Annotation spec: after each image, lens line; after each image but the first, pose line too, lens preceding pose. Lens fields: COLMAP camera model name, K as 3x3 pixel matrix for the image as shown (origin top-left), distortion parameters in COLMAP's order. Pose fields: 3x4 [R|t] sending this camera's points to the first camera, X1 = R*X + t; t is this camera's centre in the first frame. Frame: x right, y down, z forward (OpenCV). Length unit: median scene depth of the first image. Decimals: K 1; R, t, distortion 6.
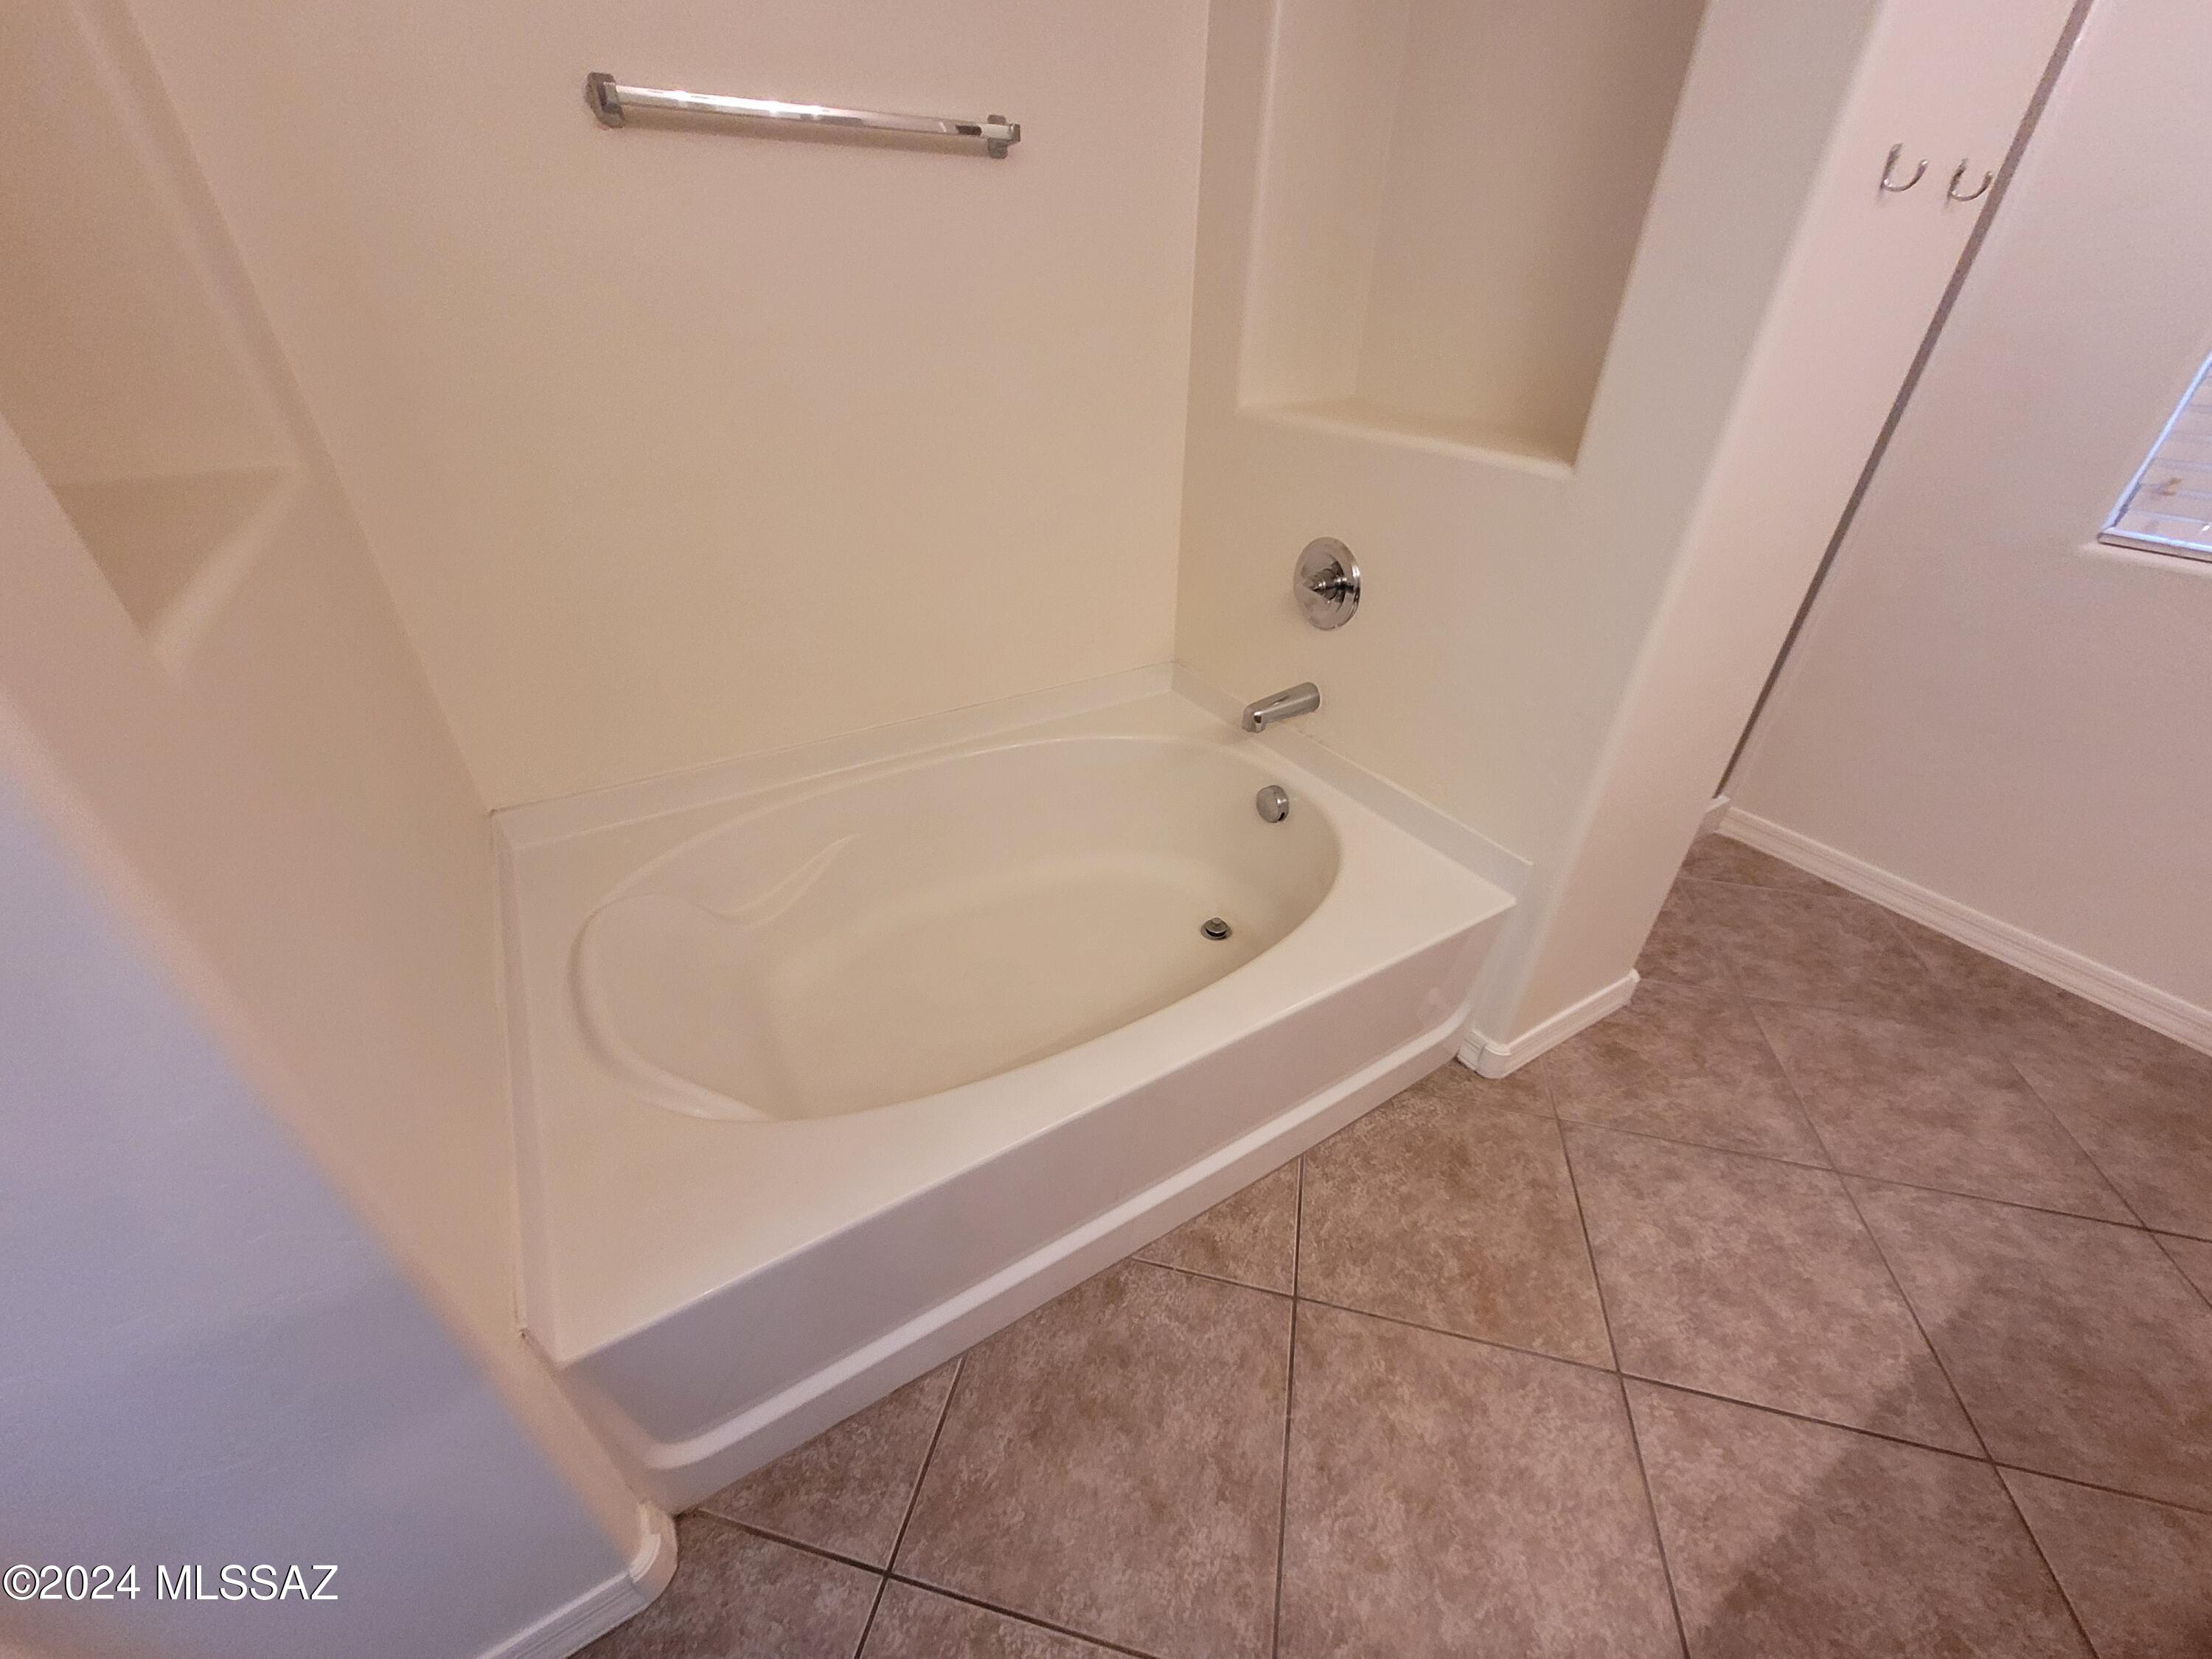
lens RADIAL K [[860.1, 0, 1100.2], [0, 860.1, 845.1], [0, 0, 1]] dist [0.006618, -0.003275]
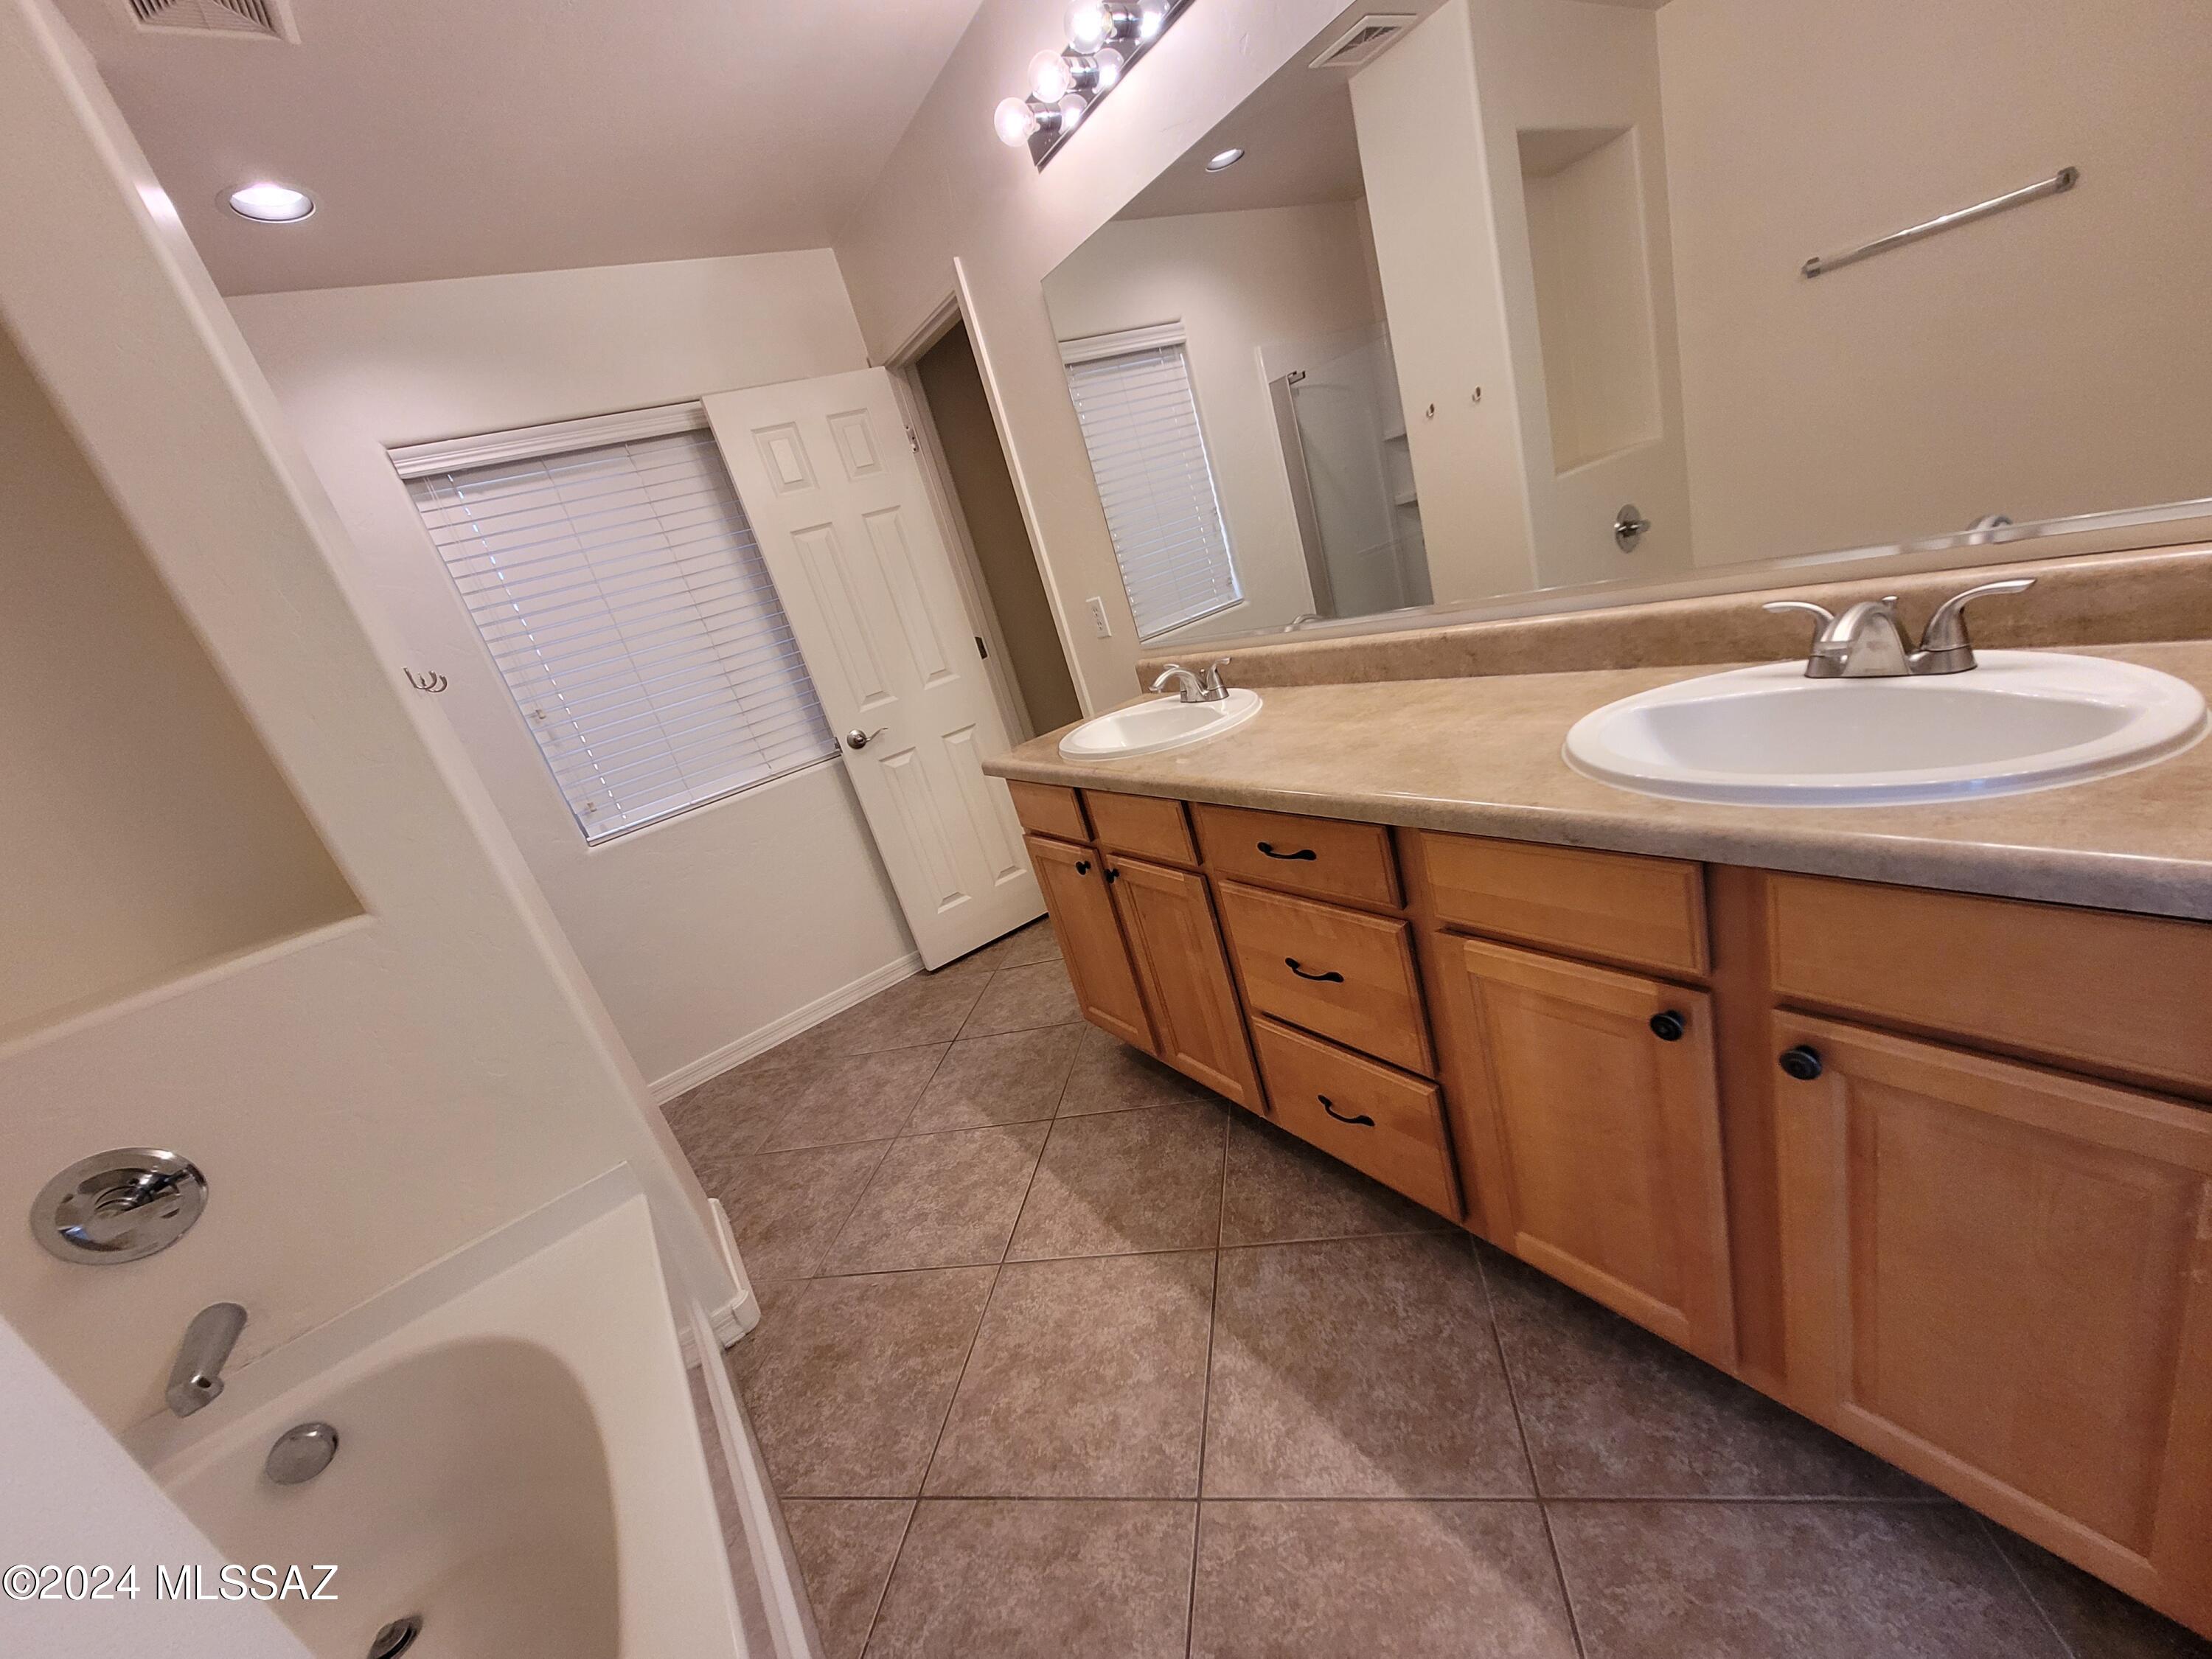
lens RADIAL K [[857.1, 0, 1112.4], [0, 857.1, 846.9], [0, 0, 1]] dist [0.002236, -0.000123]
pose [[-0.057144, -0.324365, 0.944204, -0.474384], [0.759782, 0.599399, 0.251896, -0.024727], [-0.647661, 0.731784, 0.212195, 0.054205]]
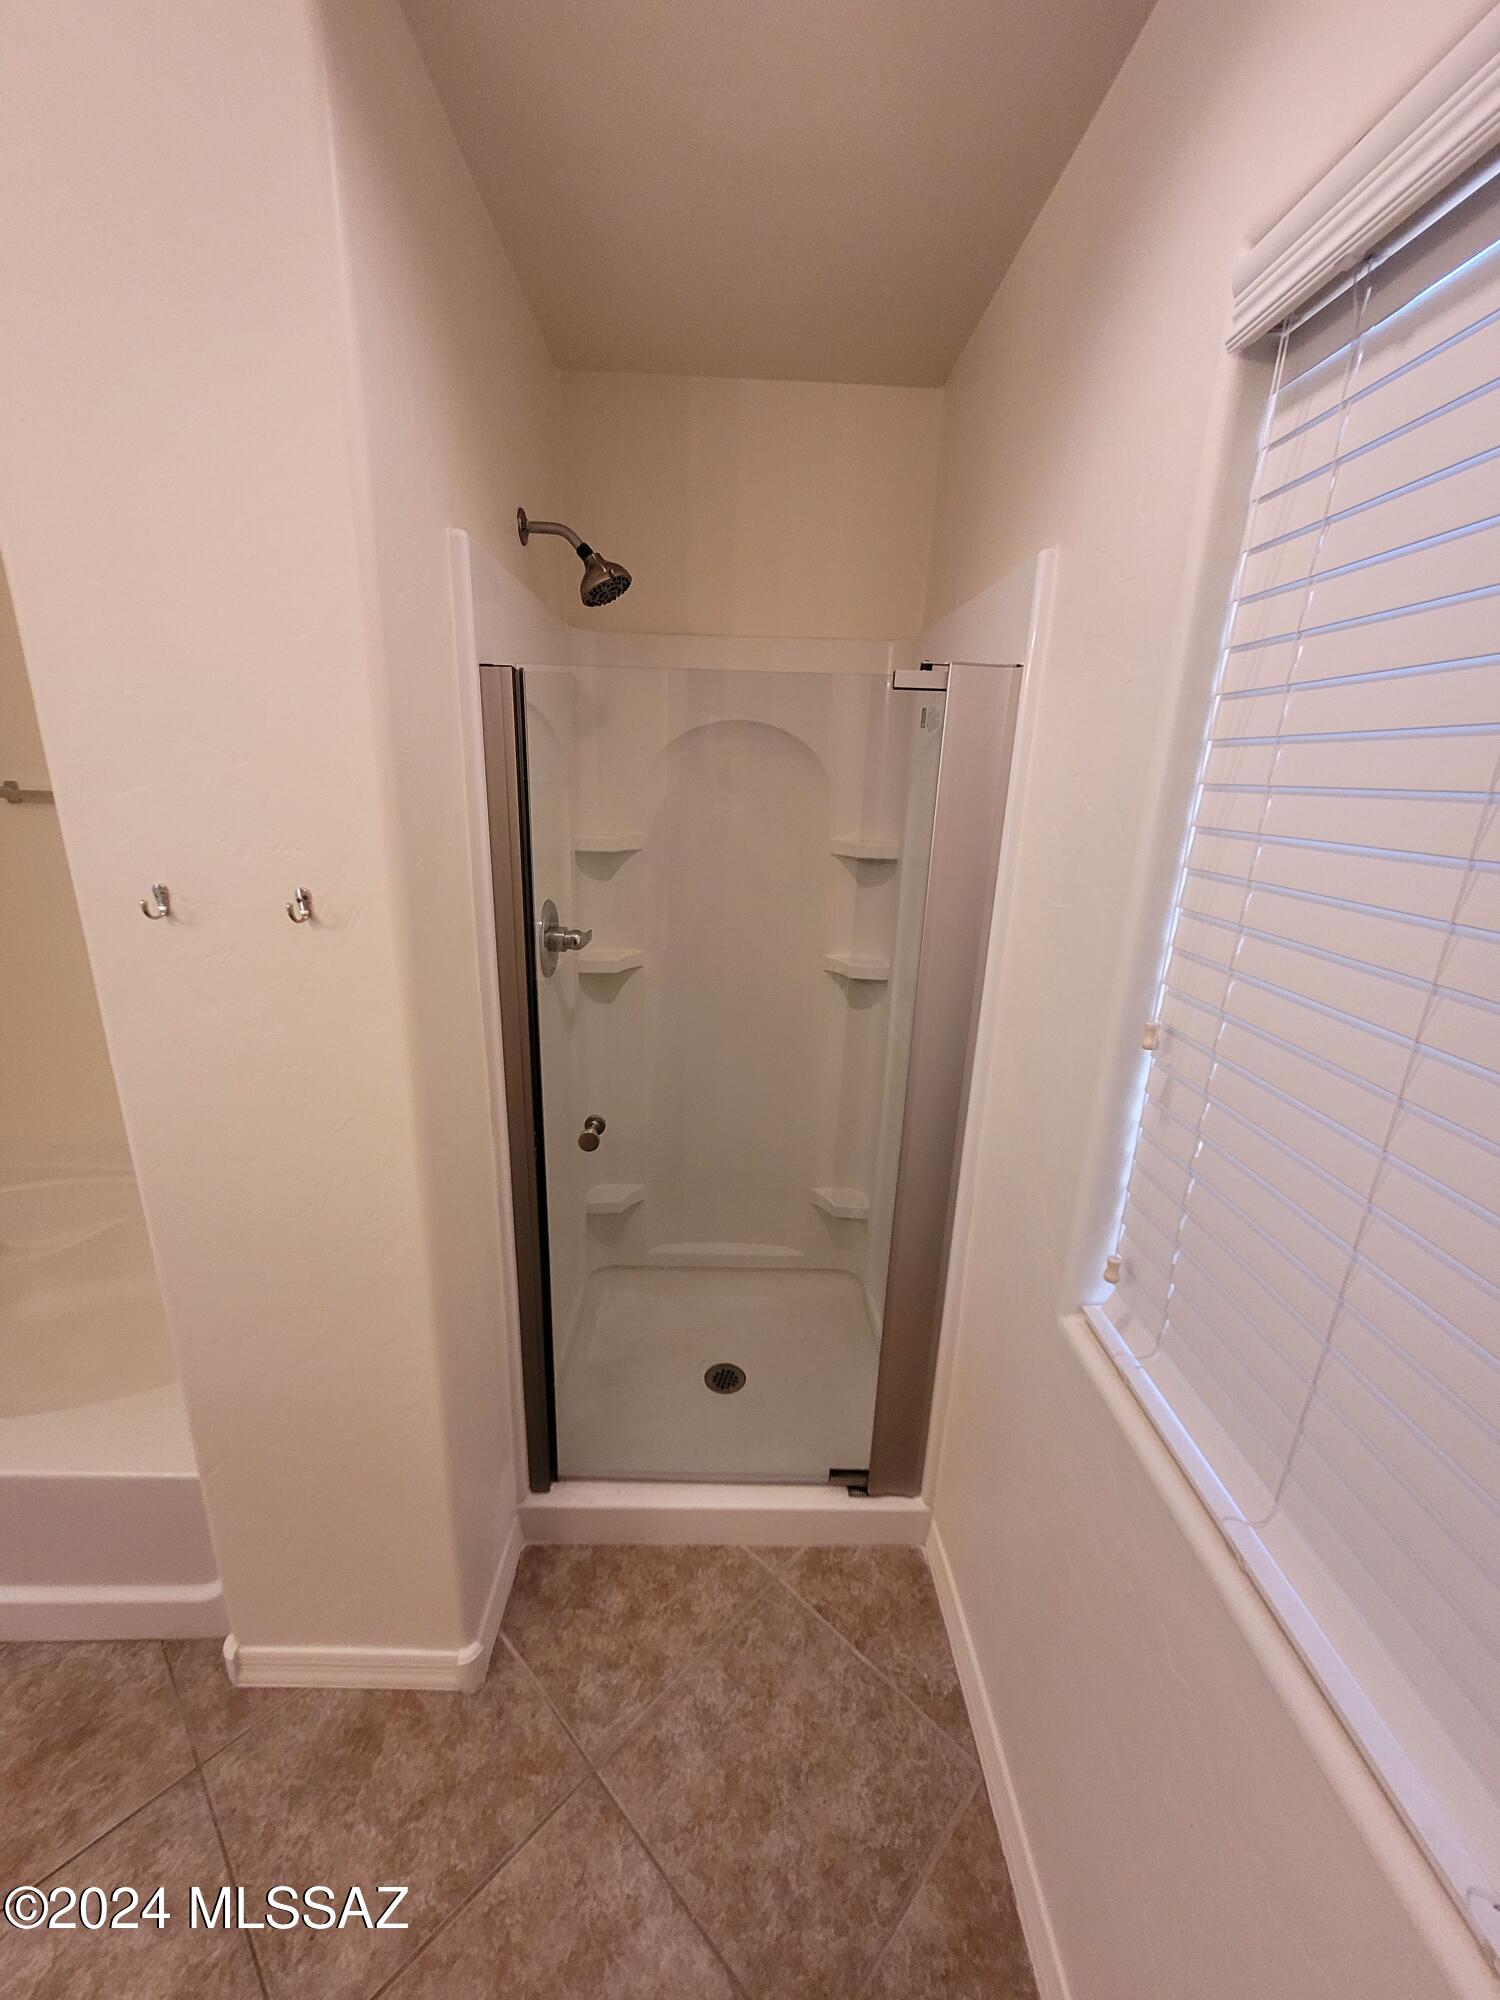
lens RADIAL K [[777.7, 0, 738.3], [0, 777.7, 996.3], [0, 0, 1]] dist [0.006618, -0.003275]
pose [[0.855939, 0.149102, -0.495114, 1.462505], [-0.294457, 0.927652, -0.229689, -0.448944], [0.425046, 0.342390, 0.837917, 0.337145]]
